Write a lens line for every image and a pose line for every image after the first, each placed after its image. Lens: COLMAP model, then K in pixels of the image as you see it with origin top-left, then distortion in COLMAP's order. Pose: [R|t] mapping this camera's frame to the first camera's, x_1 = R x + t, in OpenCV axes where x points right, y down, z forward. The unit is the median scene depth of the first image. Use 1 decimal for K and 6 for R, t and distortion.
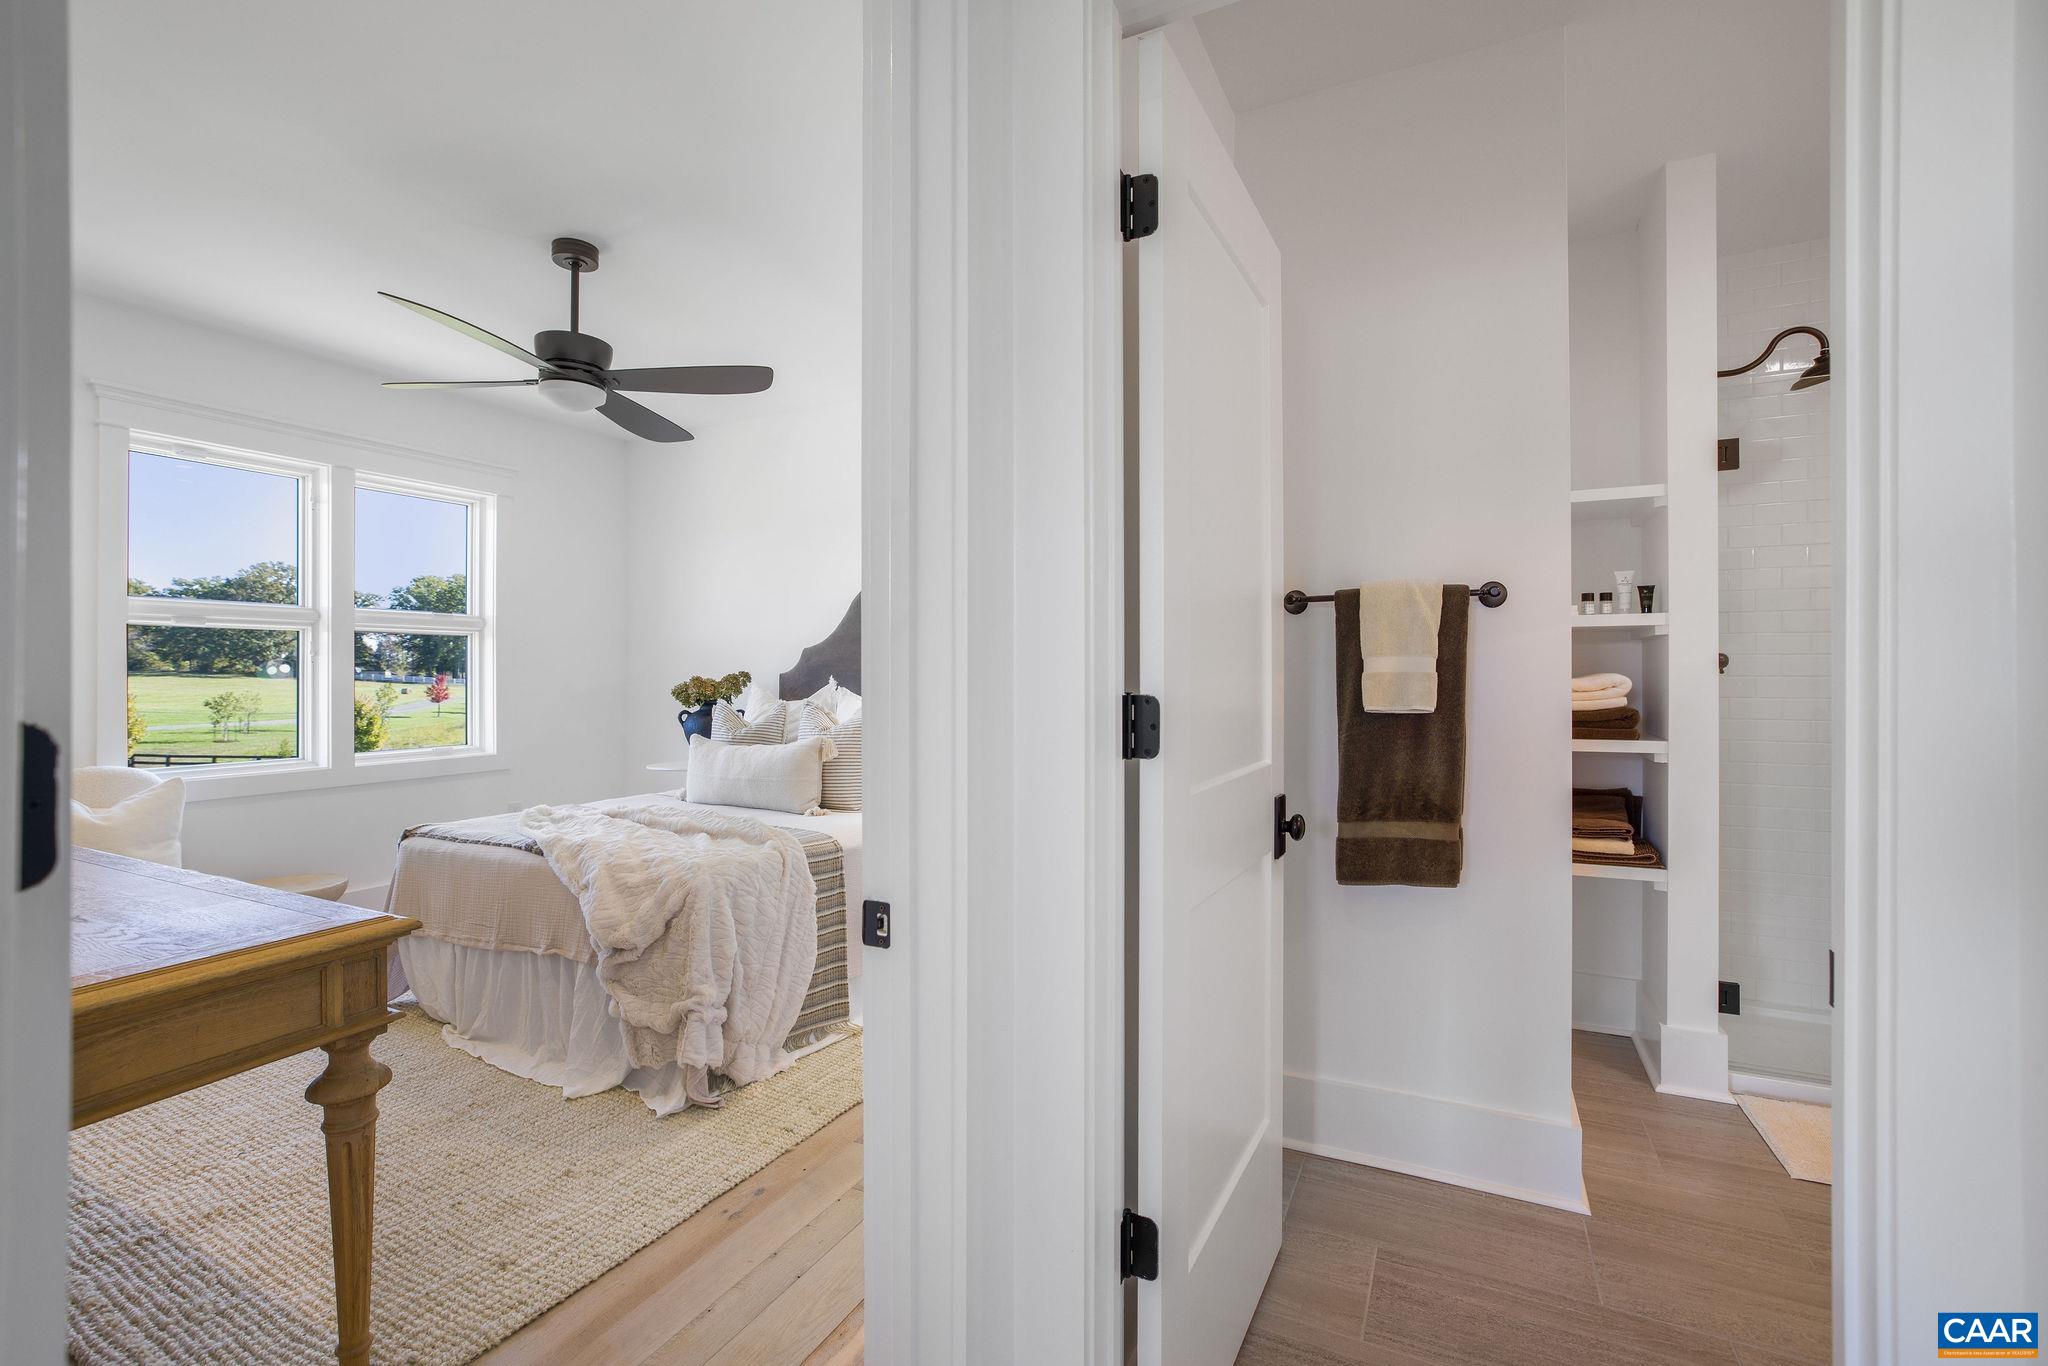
lens RADIAL K [[893.8, 0, 1017.2], [0, 893.8, 669.4], [0, 0, 1]] dist [-0.026950, 0.013164]
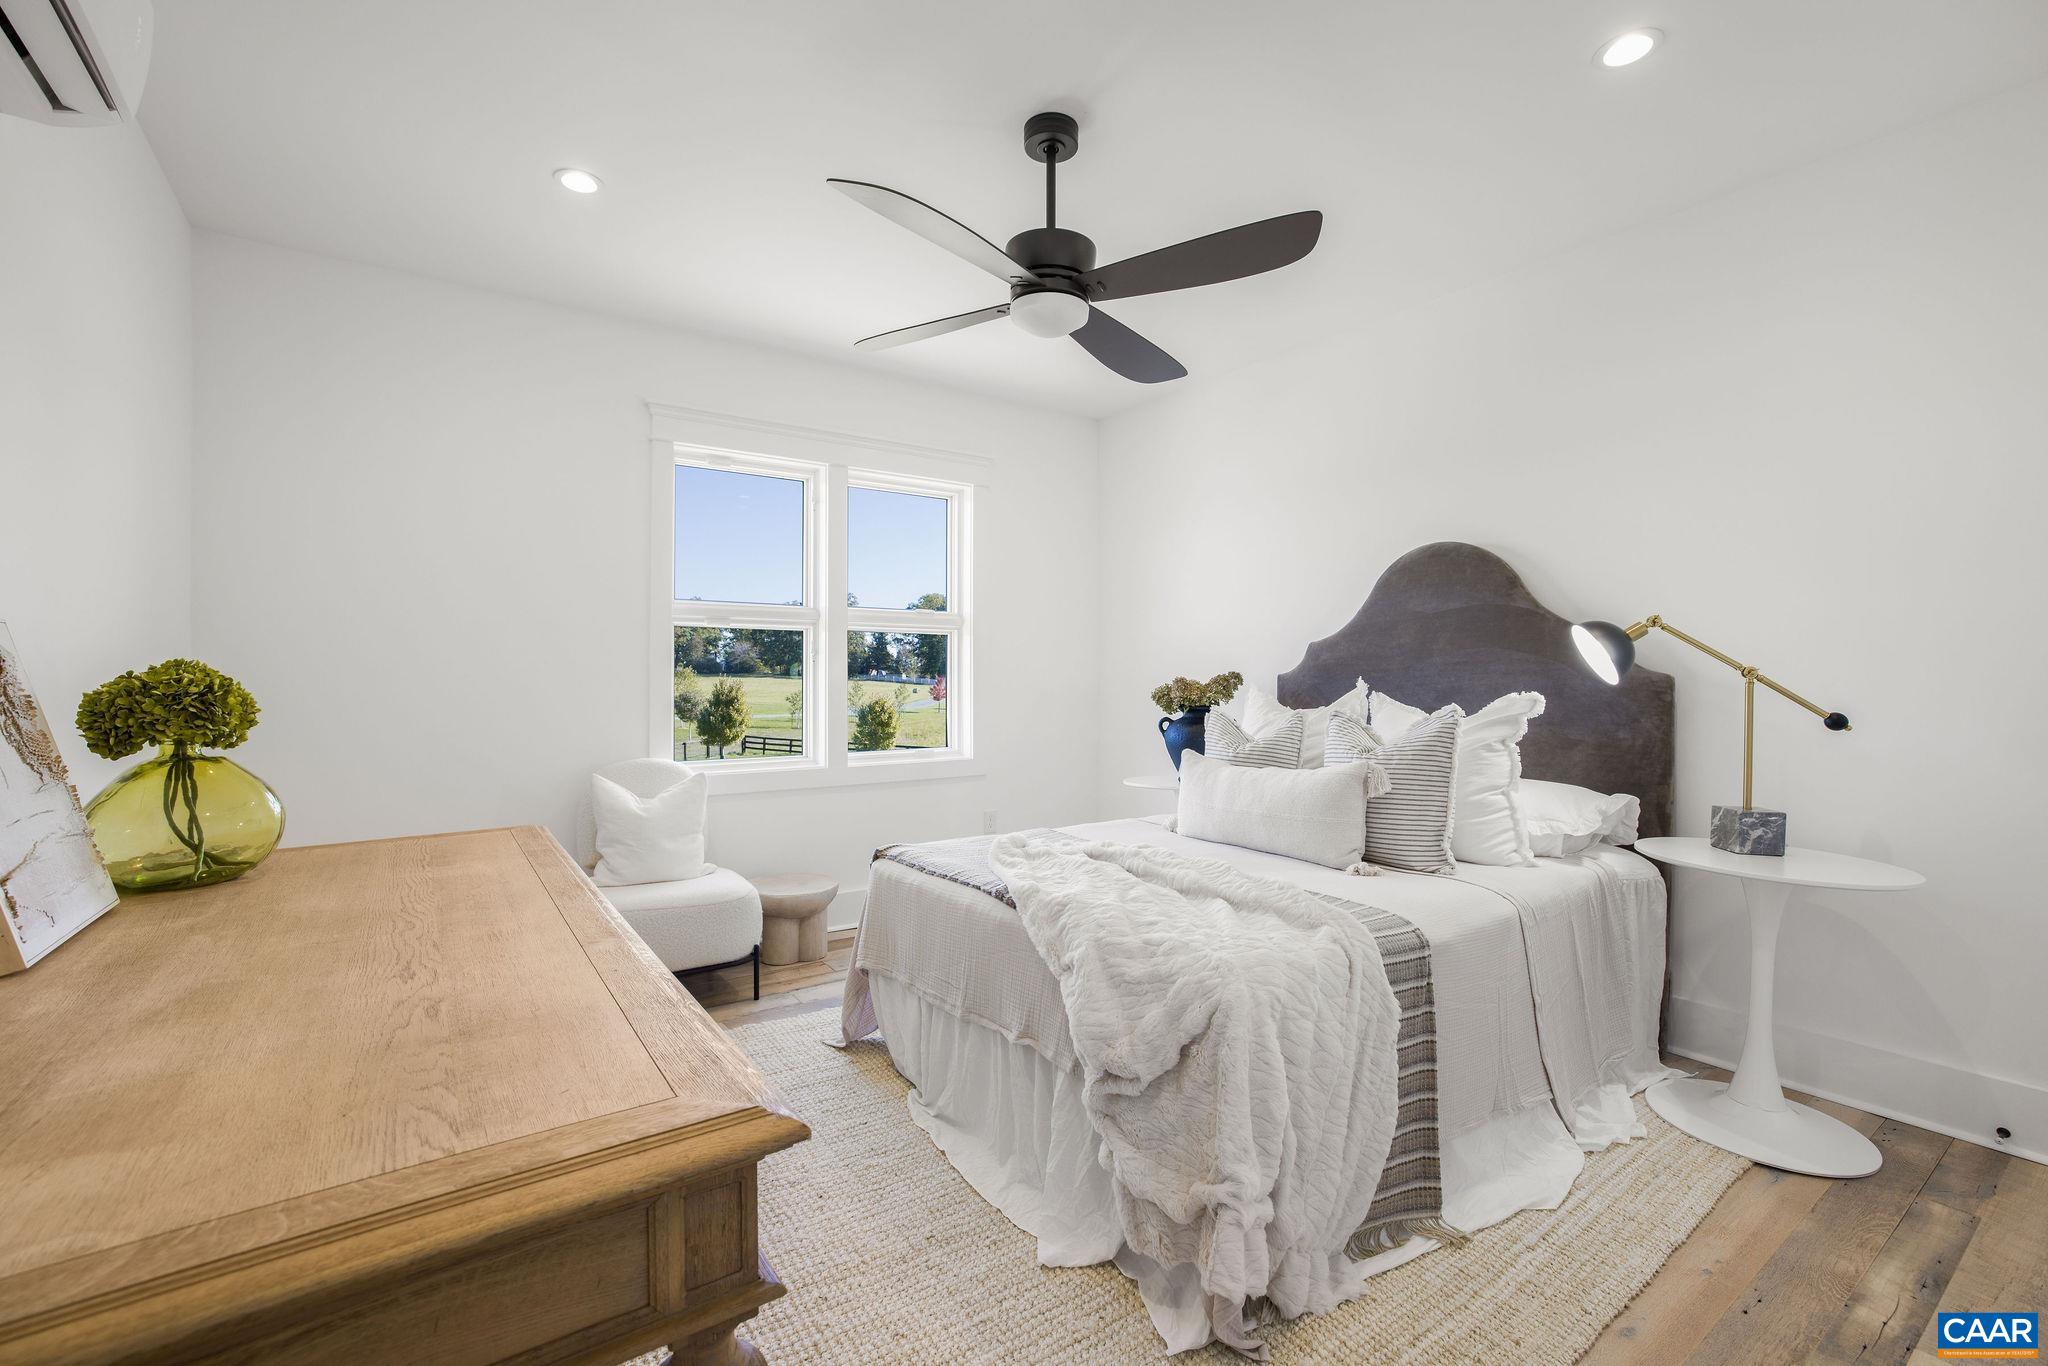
lens RADIAL K [[893.8, 0, 1013.1], [0, 893.8, 675.7], [0, 0, 1]] dist [-0.026950, 0.013164]
pose [[0.879584, 0.002901, -0.475735, -0.169487], [-0.001513, 0.999993, 0.003300, 0.006455], [0.475742, -0.002183, 0.879582, 0.319431]]
